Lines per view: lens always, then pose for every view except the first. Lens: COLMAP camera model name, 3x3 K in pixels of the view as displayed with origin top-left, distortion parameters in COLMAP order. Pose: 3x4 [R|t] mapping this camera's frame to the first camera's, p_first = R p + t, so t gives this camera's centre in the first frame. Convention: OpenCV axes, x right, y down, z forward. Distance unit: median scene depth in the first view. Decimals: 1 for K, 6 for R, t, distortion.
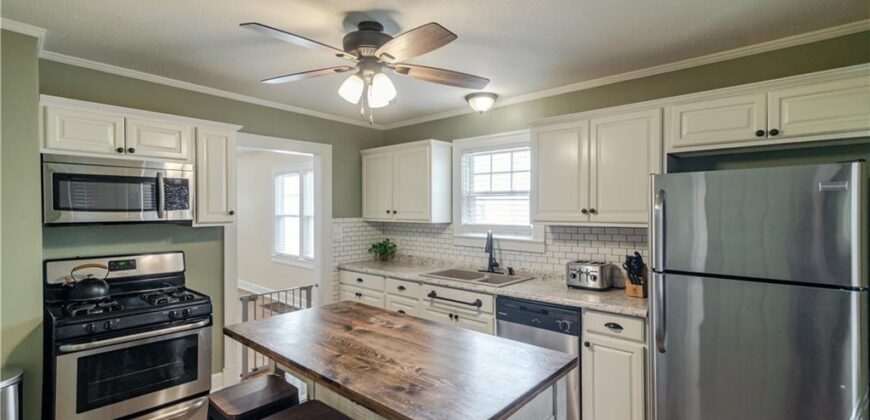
lens RADIAL K [[389.3, 0, 435.9], [0, 389.3, 211.3], [0, 0, 1]] dist [0.015342, -0.000492]
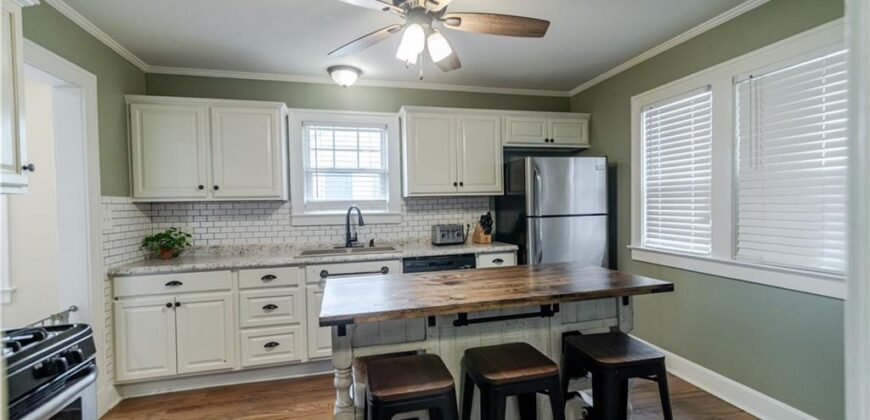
lens RADIAL K [[389.3, 0, 435.9], [0, 389.3, 211.3], [0, 0, 1]] dist [0.015342, -0.000492]
pose [[0.562570, -0.021346, 0.826474, -0.595529], [0.024965, 0.999649, 0.008825, 0.062807], [-0.826373, 0.015668, 0.562906, 0.258789]]
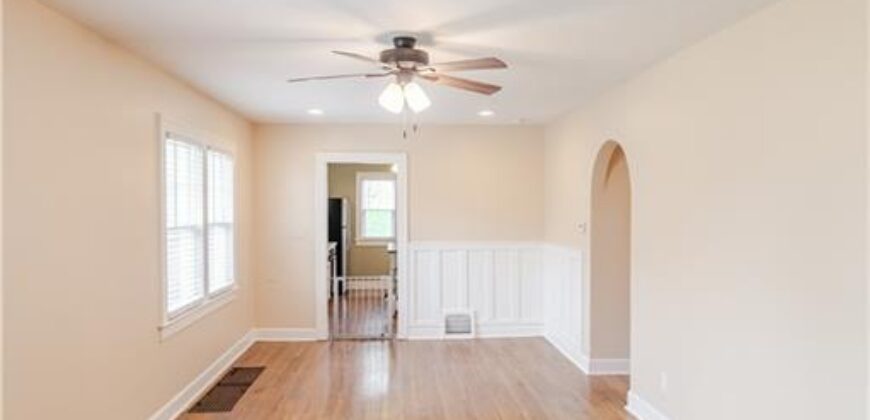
lens RADIAL K [[582.2, 0, 435.0], [0, 582.2, 210.0], [0, 0, 1]] dist [0.013729, -0.001235]
pose [[-0.719763, -0.001970, 0.694217, -2.075643], [0.010261, 0.999857, 0.013476, -0.032888], [-0.694144, 0.016823, -0.719640, 2.443268]]
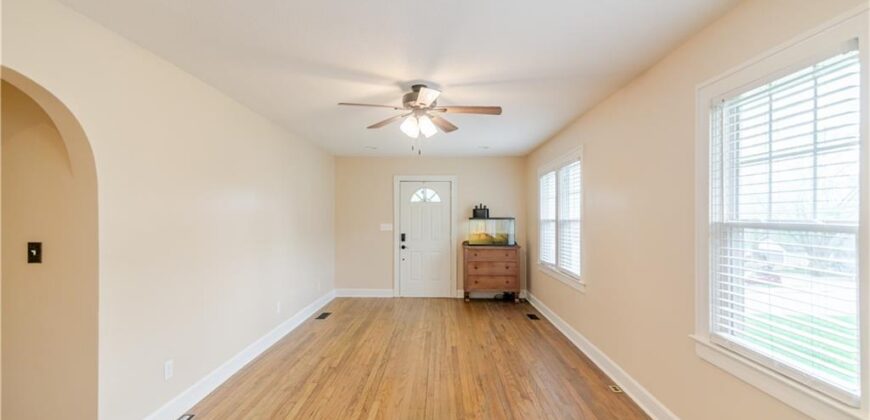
lens RADIAL K [[389.3, 0, 435.9], [0, 389.3, 211.3], [0, 0, 1]] dist [0.015342, -0.000492]
pose [[0.659094, -0.006687, -0.752031, -0.606579], [-0.003627, 0.999921, -0.012070, 0.008224], [0.752052, 0.010683, 0.659017, 1.158765]]
